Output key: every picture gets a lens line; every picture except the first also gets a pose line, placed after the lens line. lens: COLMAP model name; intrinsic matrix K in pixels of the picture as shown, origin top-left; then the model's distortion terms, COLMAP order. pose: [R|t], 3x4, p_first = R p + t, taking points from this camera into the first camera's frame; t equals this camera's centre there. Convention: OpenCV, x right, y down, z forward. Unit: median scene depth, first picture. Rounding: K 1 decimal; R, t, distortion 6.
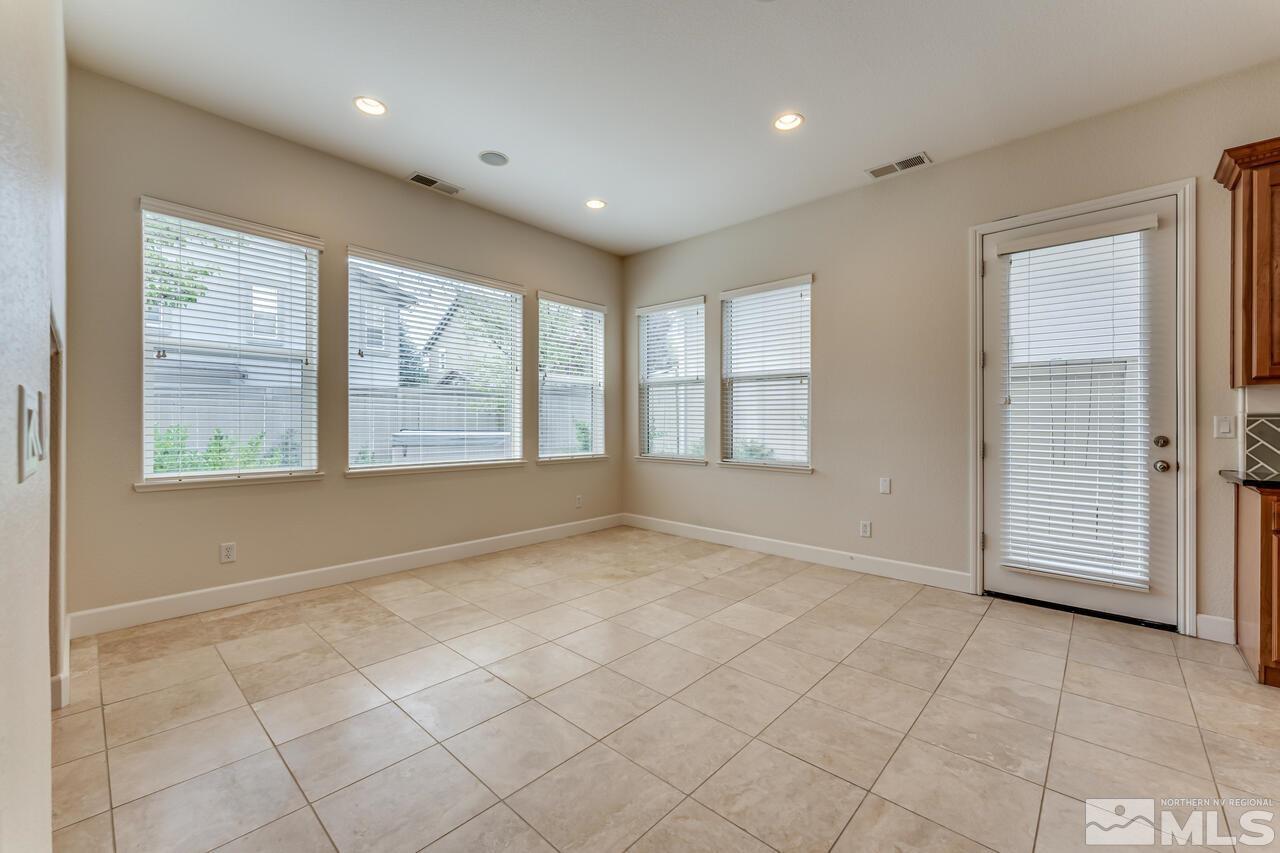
lens RADIAL K [[514.1, 0, 638.5], [0, 514.1, 427.8], [0, 0, 1]] dist [0.000307, -0.000203]
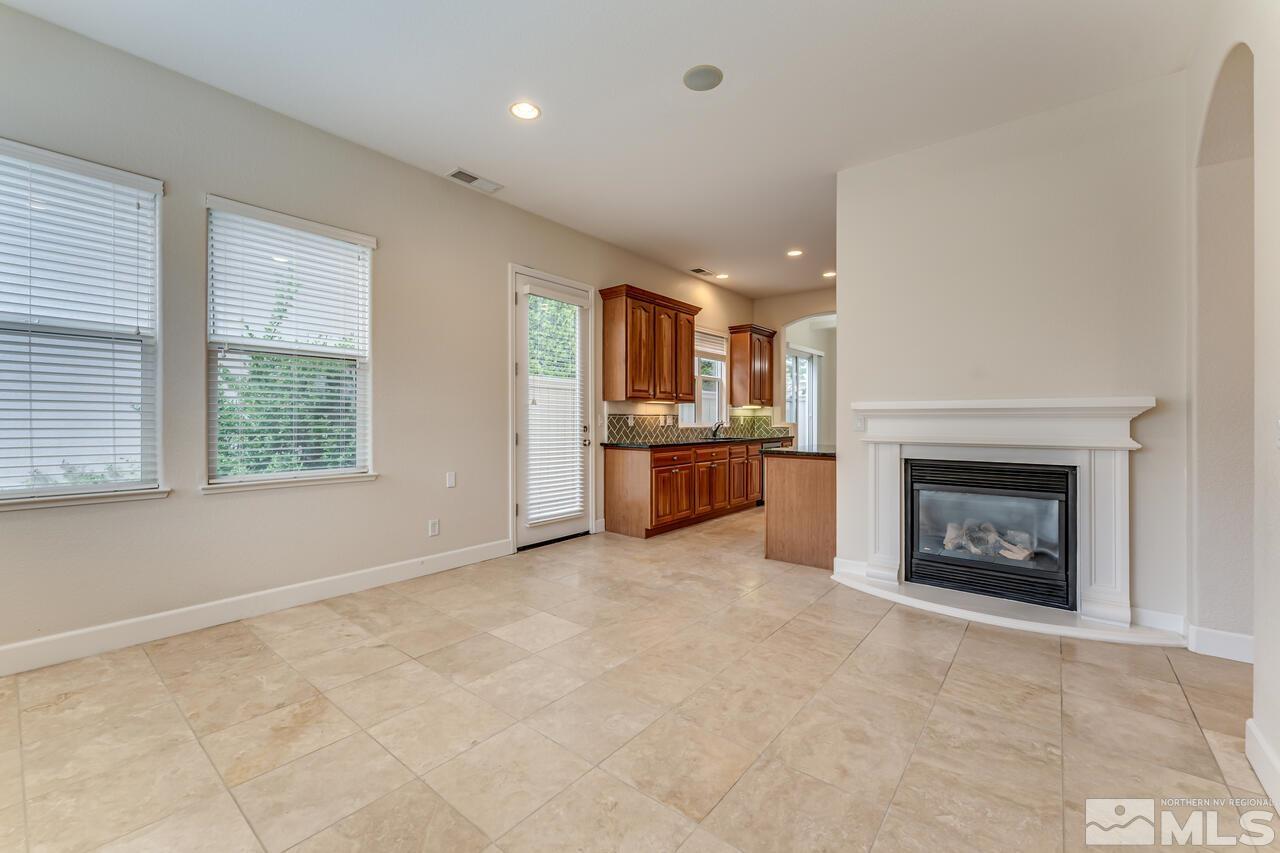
lens RADIAL K [[514.1, 0, 639.8], [0, 514.1, 417.1], [0, 0, 1]] dist [0.000307, -0.000203]
pose [[-0.063311, -0.000908, 0.997993, -0.619465], [0.005621, 0.999983, 0.001266, -0.012379], [-0.997978, 0.005690, -0.063305, 0.754551]]
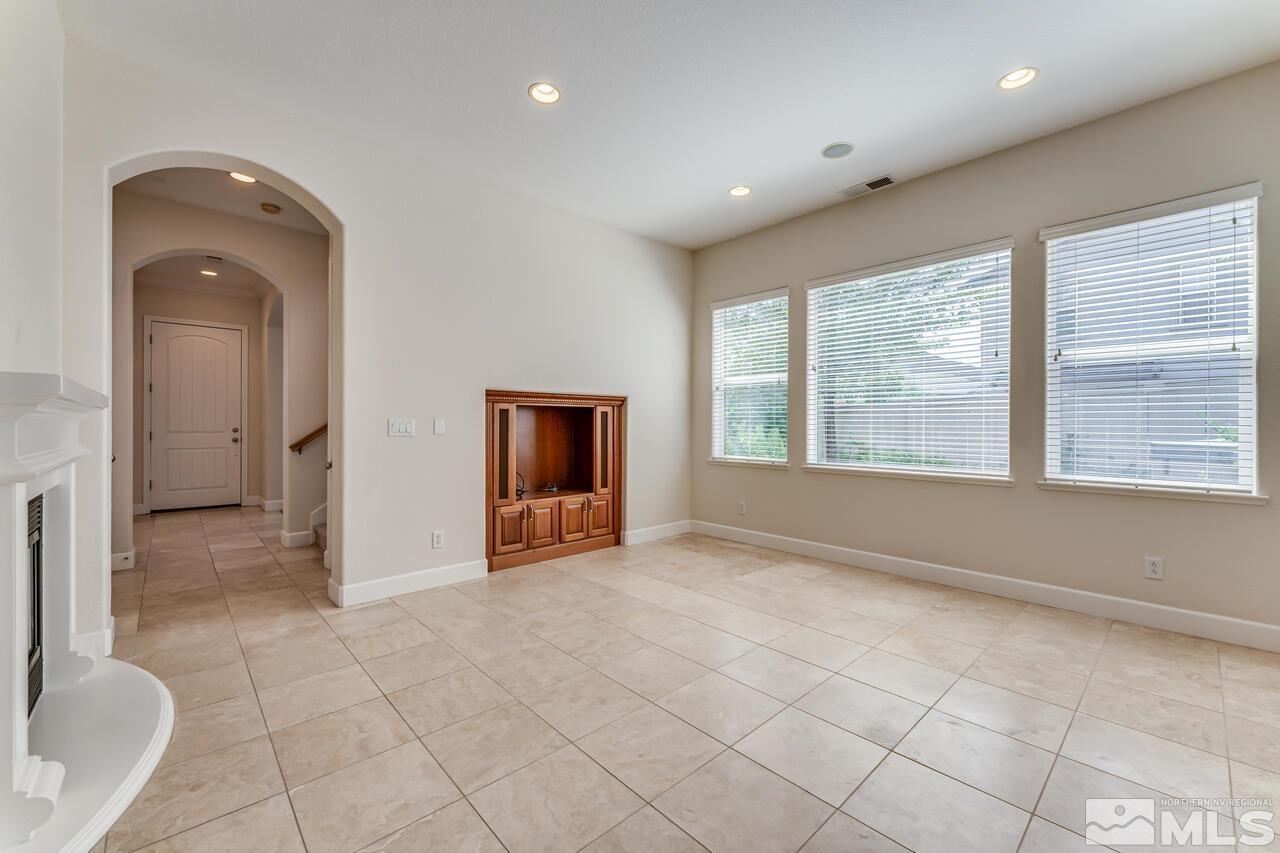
lens RADIAL K [[514.1, 0, 638.5], [0, 514.1, 428.7], [0, 0, 1]] dist [0.000307, -0.000203]
pose [[-0.087496, 0.003024, -0.996160, 0.720758], [-0.010817, 0.999934, 0.003986, -0.005061], [0.996106, 0.011124, -0.087457, 0.731191]]
